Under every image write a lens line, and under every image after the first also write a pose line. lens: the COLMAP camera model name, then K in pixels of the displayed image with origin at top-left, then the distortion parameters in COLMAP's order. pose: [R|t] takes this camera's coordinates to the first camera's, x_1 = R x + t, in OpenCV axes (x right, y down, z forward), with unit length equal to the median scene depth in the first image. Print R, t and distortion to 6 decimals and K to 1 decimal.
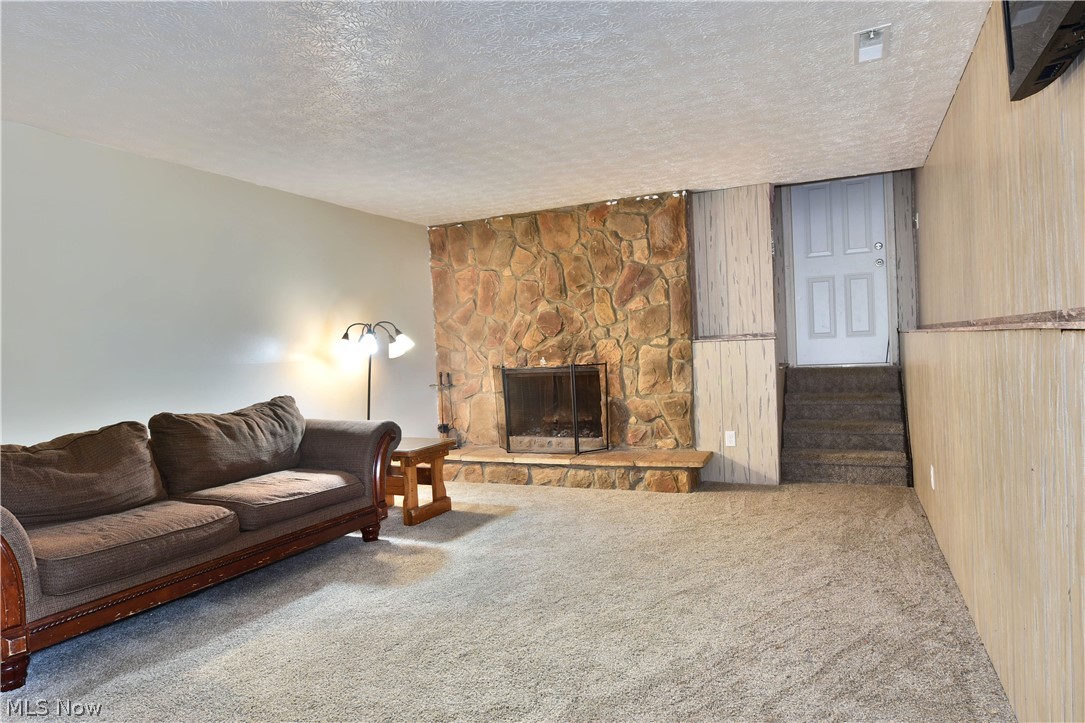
lens RADIAL K [[658.9, 0, 544.9], [0, 658.9, 360.9], [0, 0, 1]] dist [-0.012614, -0.008672]
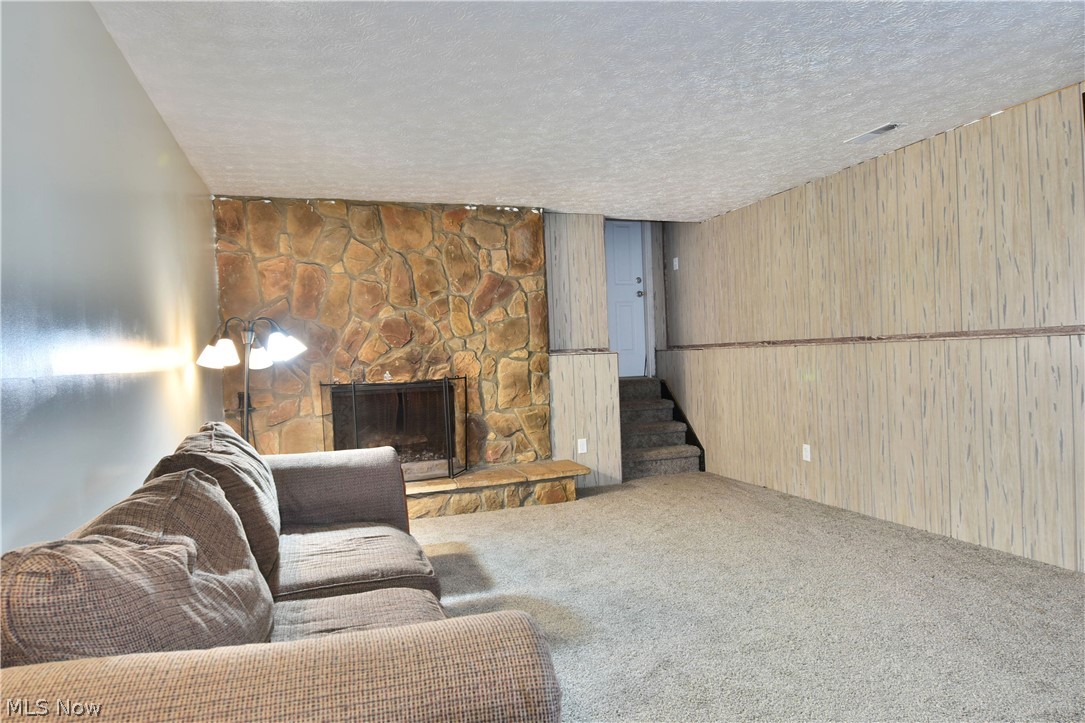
lens RADIAL K [[658.9, 0, 543.7], [0, 658.9, 361.8], [0, 0, 1]] dist [-0.012614, -0.008672]
pose [[0.716222, 0.012210, 0.697765, -0.491517], [0.019778, 0.999090, -0.037784, 0.020001], [-0.697592, 0.040862, 0.715329, 0.263083]]
